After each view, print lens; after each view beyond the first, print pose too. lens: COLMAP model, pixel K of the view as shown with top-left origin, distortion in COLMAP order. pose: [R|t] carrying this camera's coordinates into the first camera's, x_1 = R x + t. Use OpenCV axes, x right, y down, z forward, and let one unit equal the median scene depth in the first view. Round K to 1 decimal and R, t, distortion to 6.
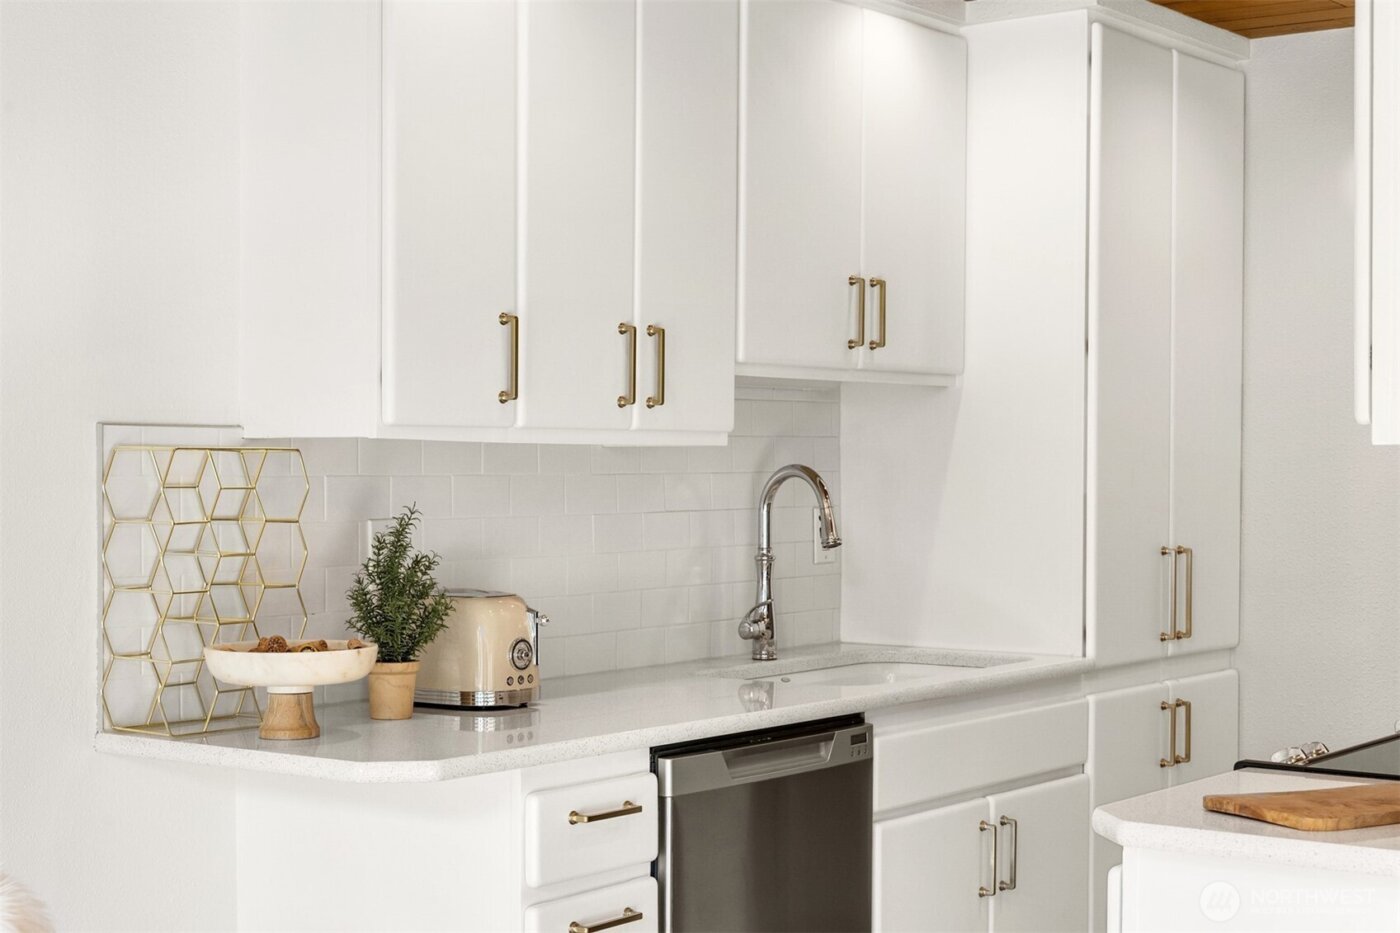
lens RADIAL K [[2180.9, 0, 700.0], [0, 2180.9, 466.5], [0, 0, 1]] dist [0.005458, 0.015675]
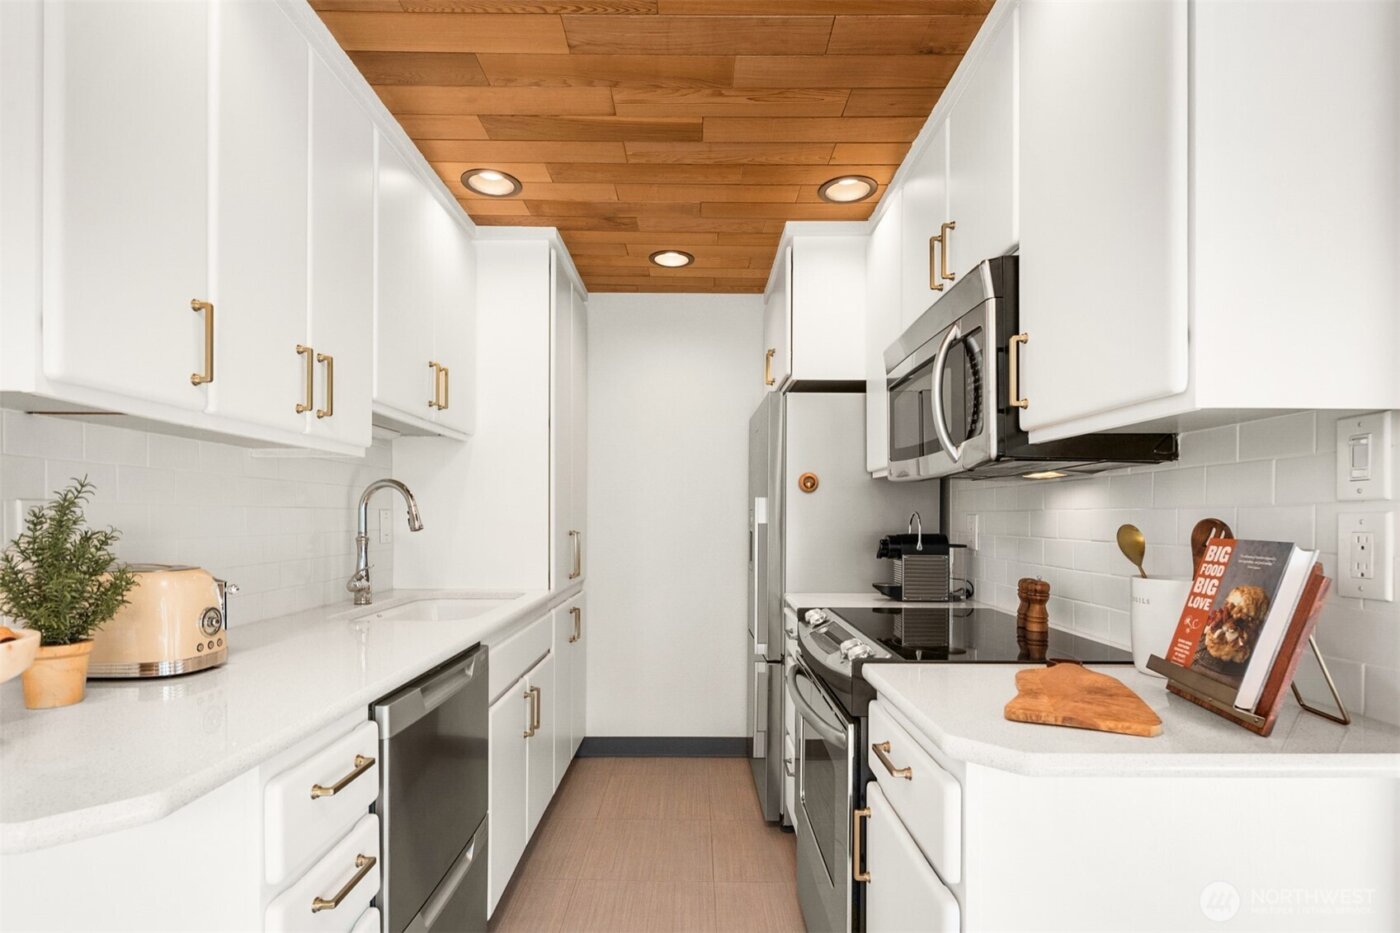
lens RADIAL K [[688.3, 0, 696.5], [0, 688.3, 521.4], [0, 0, 1]] dist [-0.004098, -0.001833]
pose [[0.800773, -0.001564, 0.598966, -0.095827], [-0.000908, 0.999992, 0.003826, 0.035217], [-0.598967, -0.003607, 0.800765, 0.593834]]
